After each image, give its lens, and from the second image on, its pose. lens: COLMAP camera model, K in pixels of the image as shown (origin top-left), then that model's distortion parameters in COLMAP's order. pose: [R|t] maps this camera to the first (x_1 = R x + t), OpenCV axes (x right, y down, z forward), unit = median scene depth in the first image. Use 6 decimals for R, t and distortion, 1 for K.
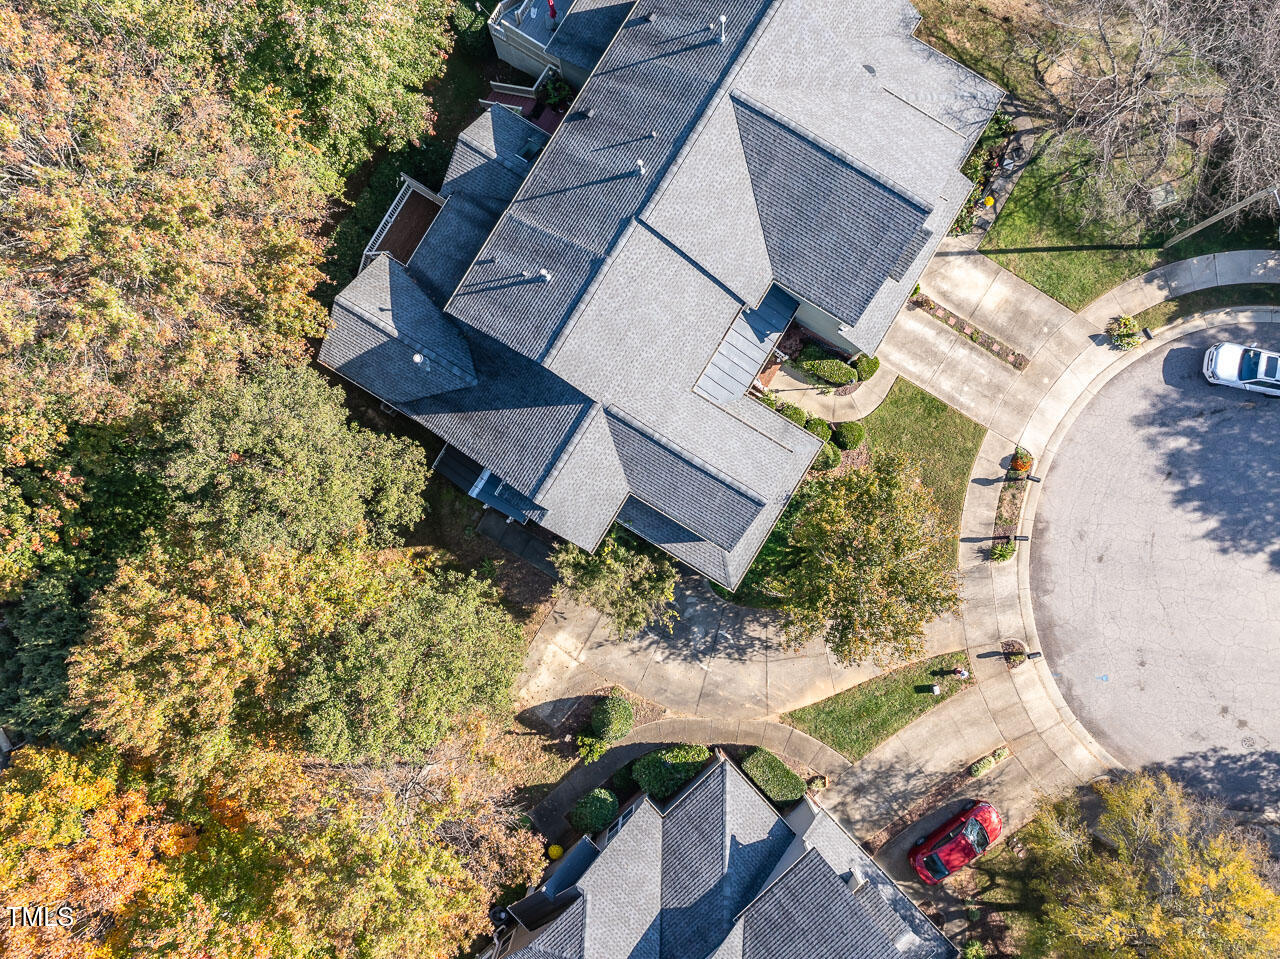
lens RADIAL K [[900.2, 0, 640.0], [0, 900.2, 479.5], [0, 0, 1]] dist [-0.040791, 0.007548]
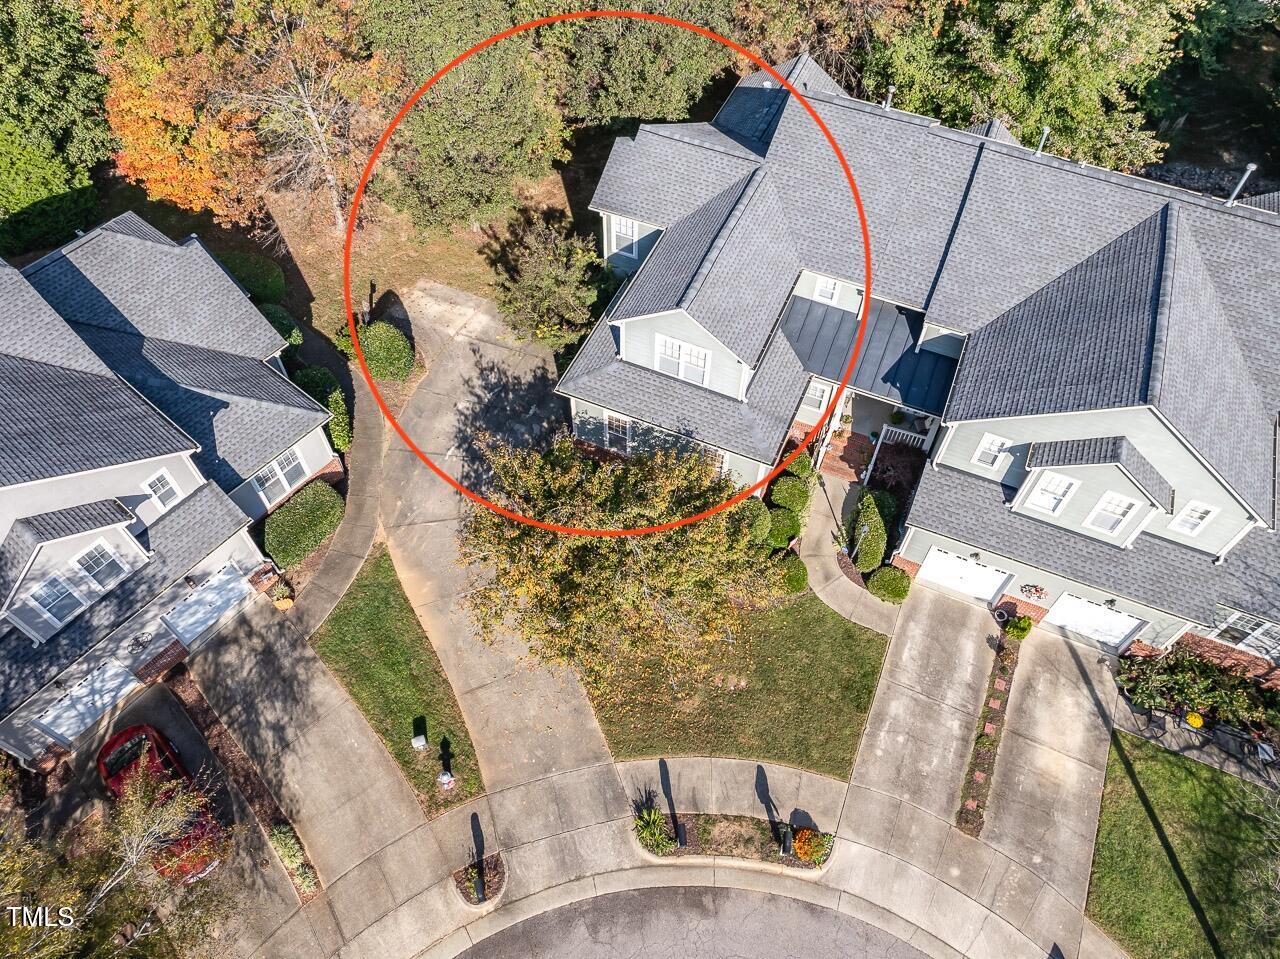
lens RADIAL K [[900.2, 0, 640.0], [0, 900.2, 479.5], [0, 0, 1]] dist [-0.040791, 0.007548]
pose [[0.135616, 0.809853, -0.570742, 0.553763], [-0.990756, 0.108895, -0.080900, 0.112269], [-0.003366, 0.576437, 0.817135, 0.381577]]
